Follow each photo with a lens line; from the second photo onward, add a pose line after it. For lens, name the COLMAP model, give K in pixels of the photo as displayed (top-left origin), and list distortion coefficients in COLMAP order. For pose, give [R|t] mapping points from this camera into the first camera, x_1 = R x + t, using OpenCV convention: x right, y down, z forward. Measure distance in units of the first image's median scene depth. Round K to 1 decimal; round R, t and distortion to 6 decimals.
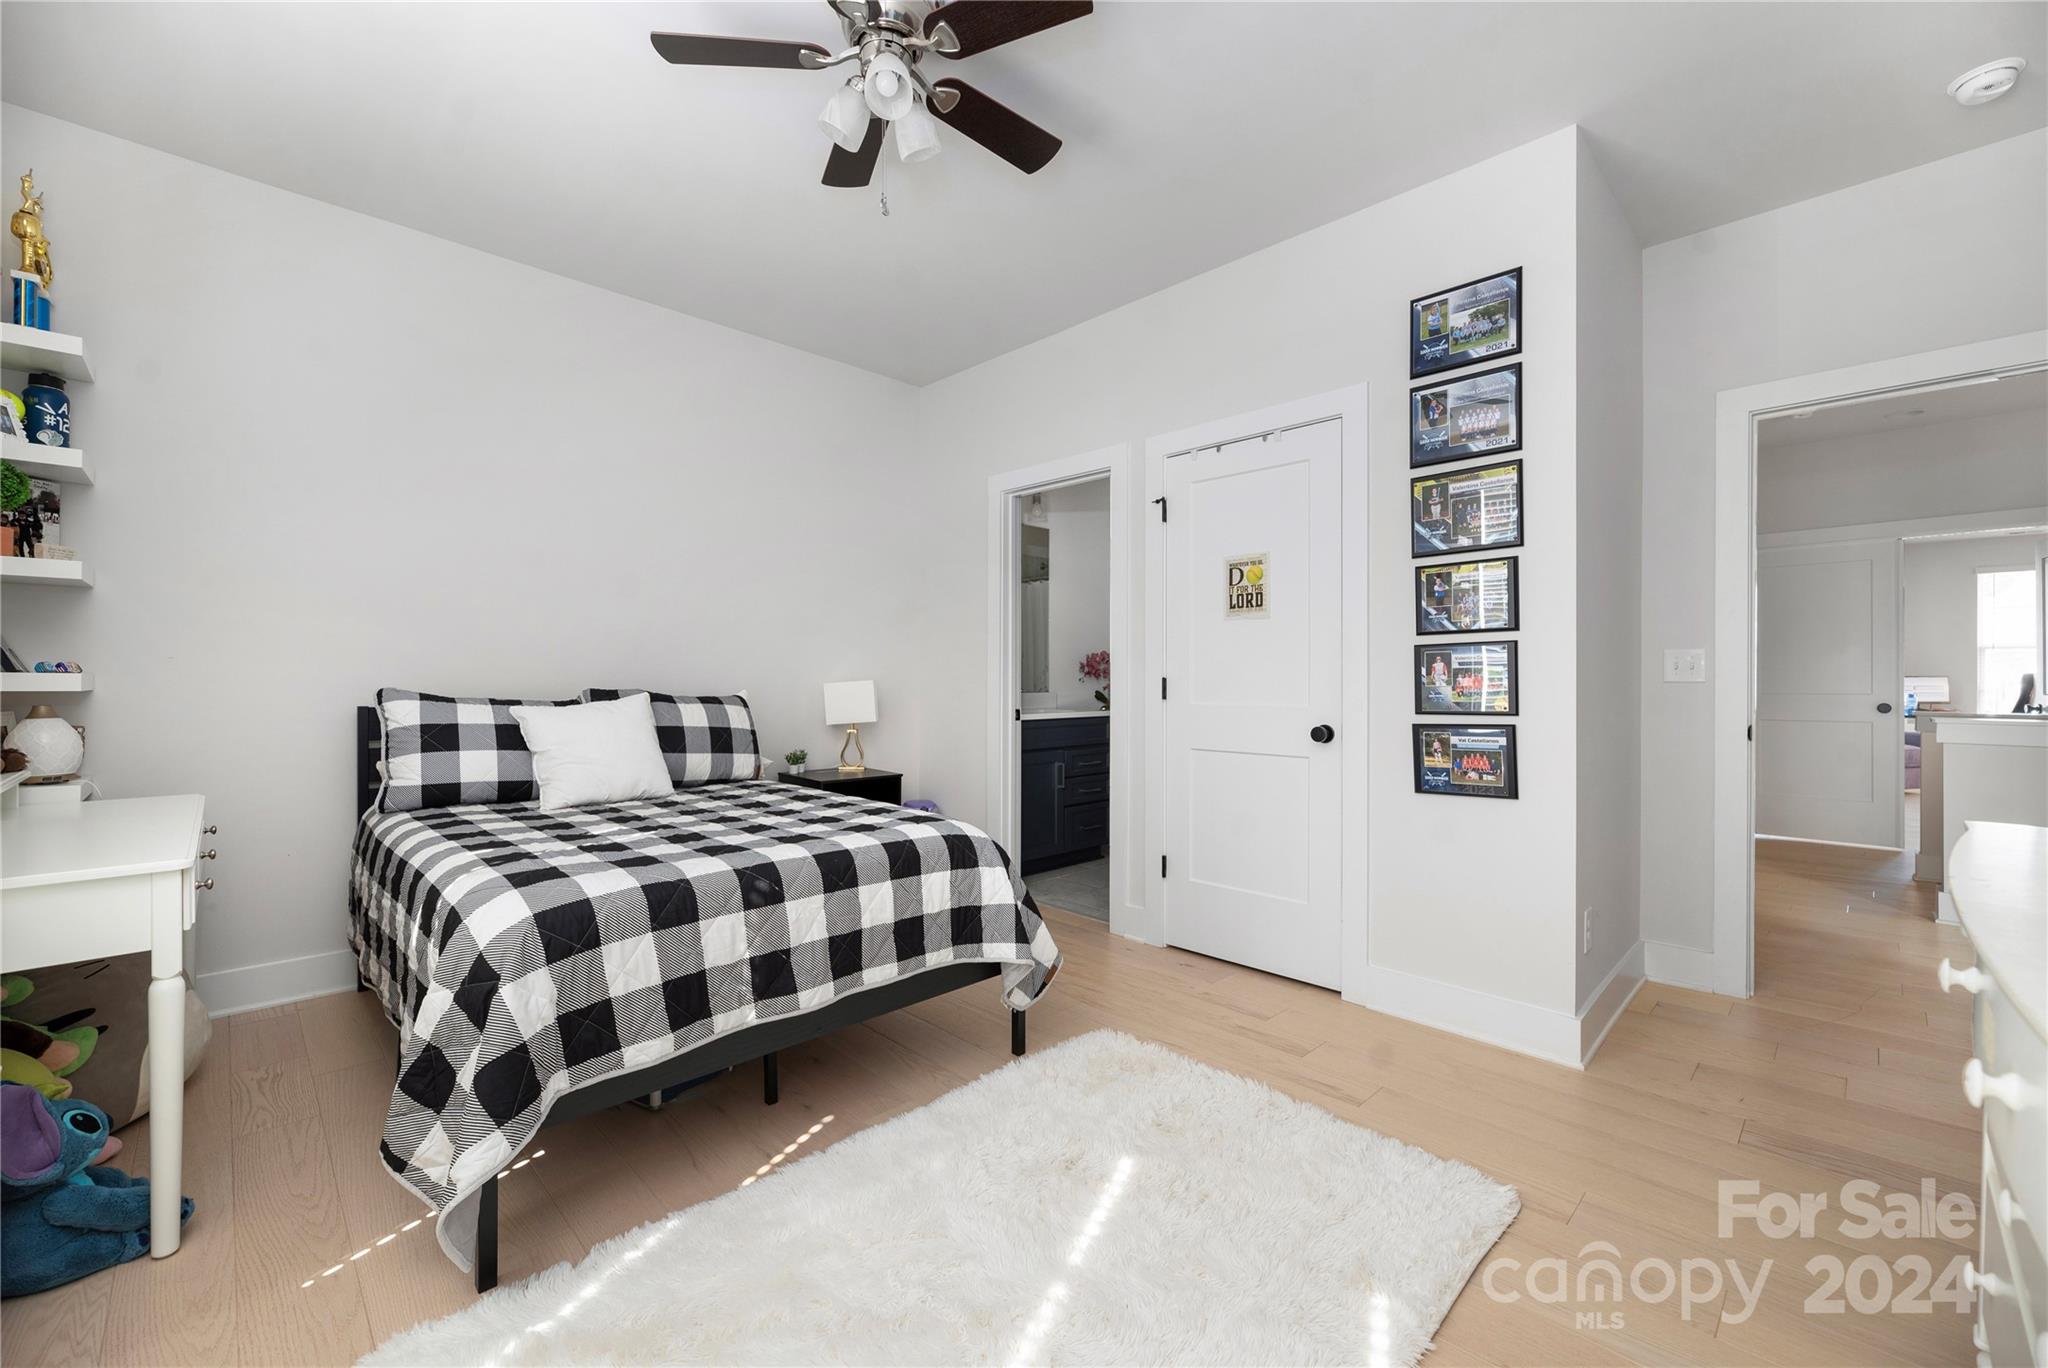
lens RADIAL K [[831.9, 0, 1024.0], [0, 831.9, 680.3], [0, 0, 1]] dist [0.002269, 0.000384]
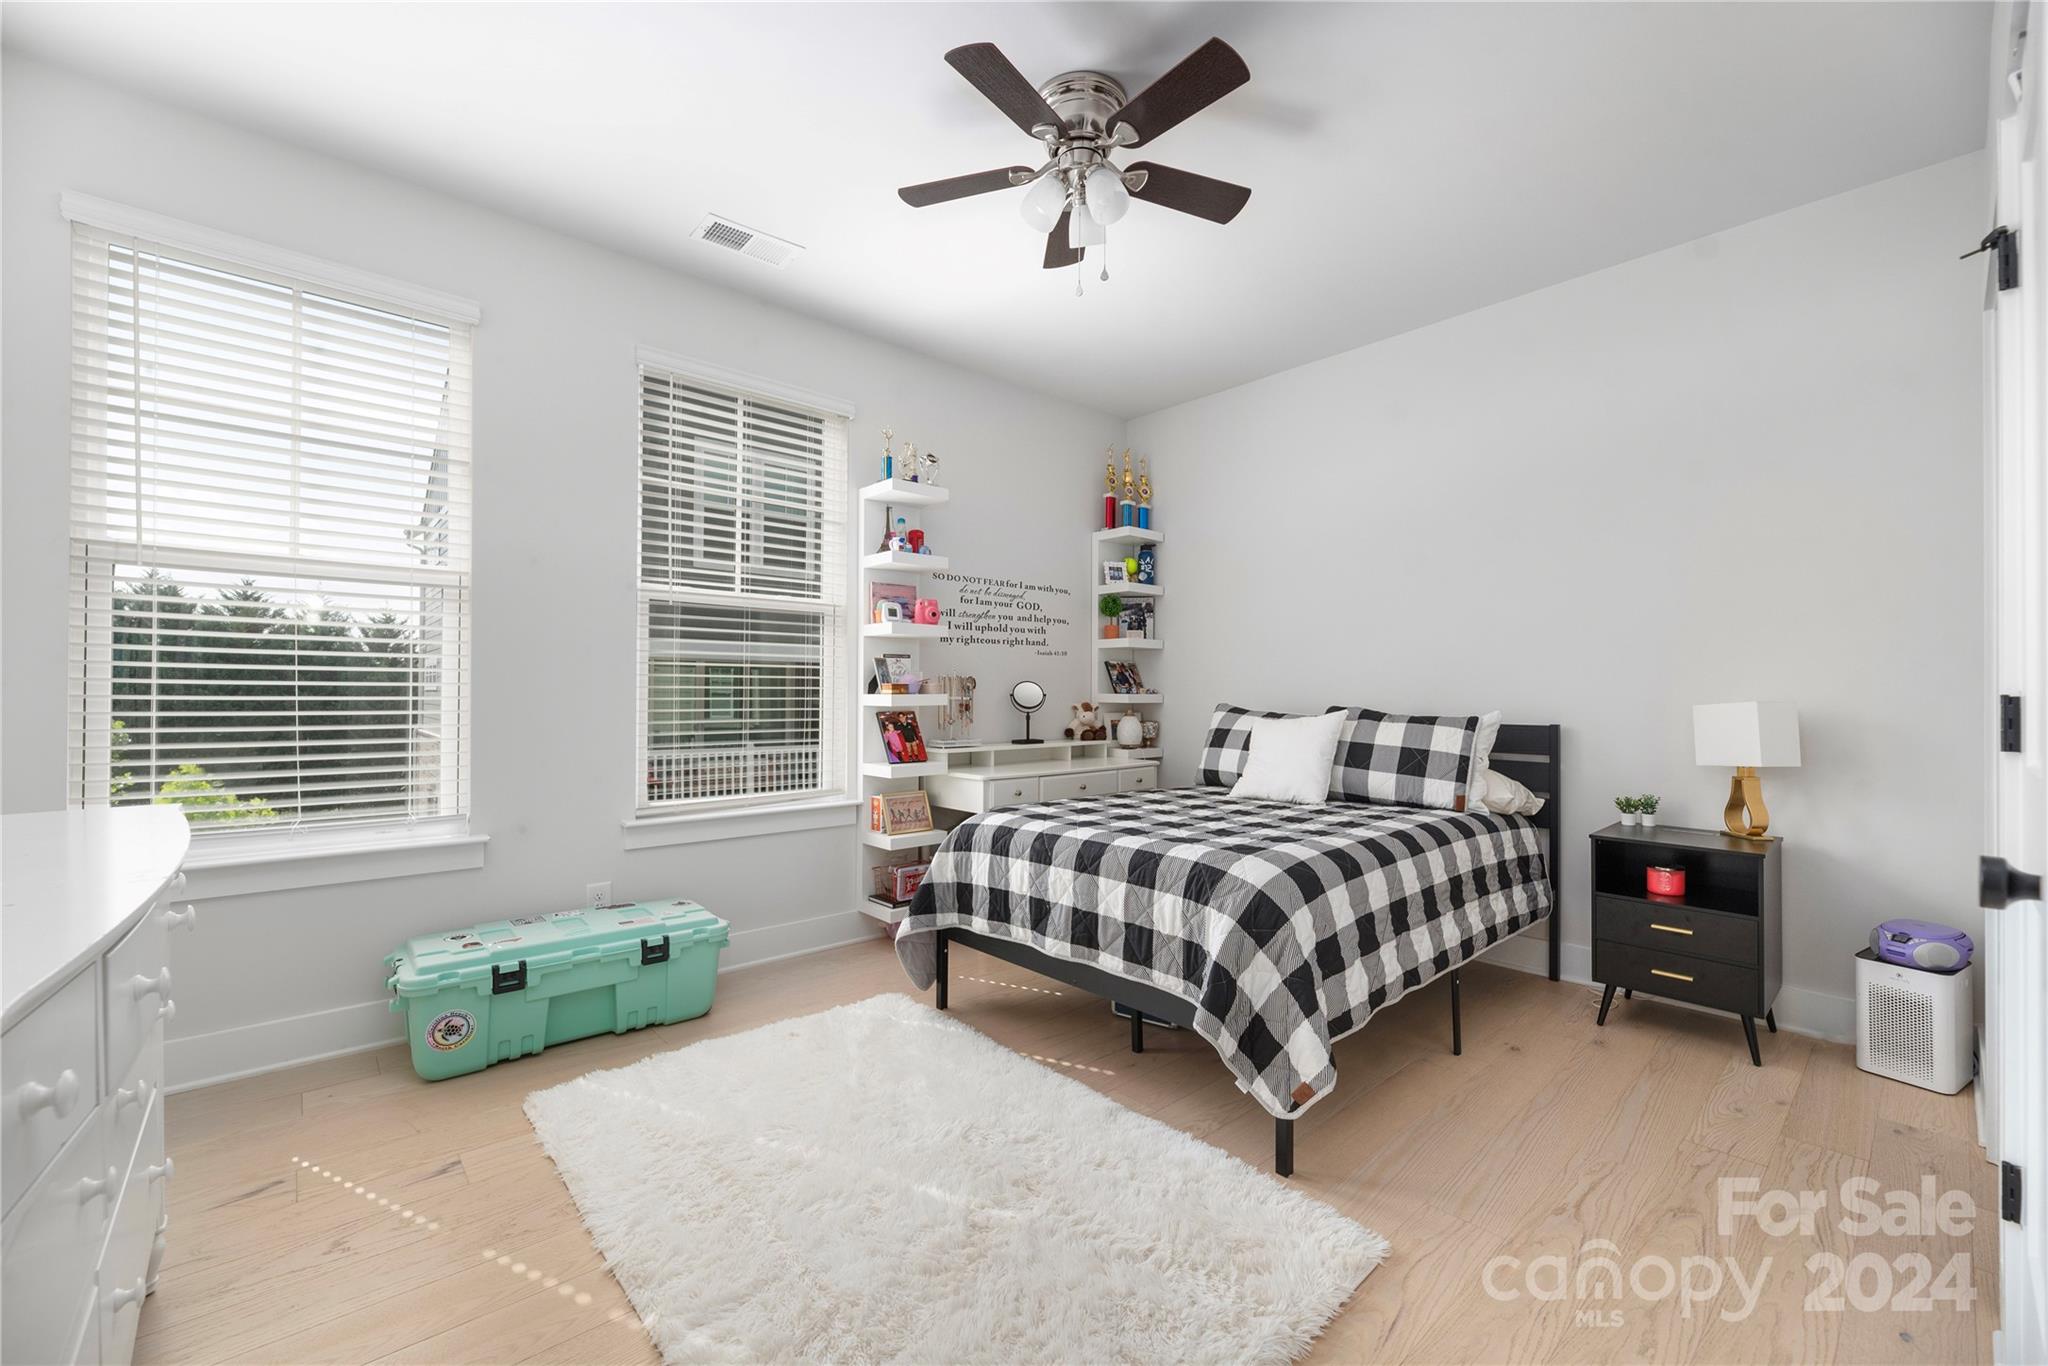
lens RADIAL K [[831.9, 0, 1030.4], [0, 831.9, 683.4], [0, 0, 1]] dist [0.002269, 0.000384]
pose [[-0.046242, -0.017103, -0.998784, 0.847745], [-0.006818, 0.999836, -0.016805, 0.001502], [0.998907, 0.006033, -0.046351, 0.845306]]
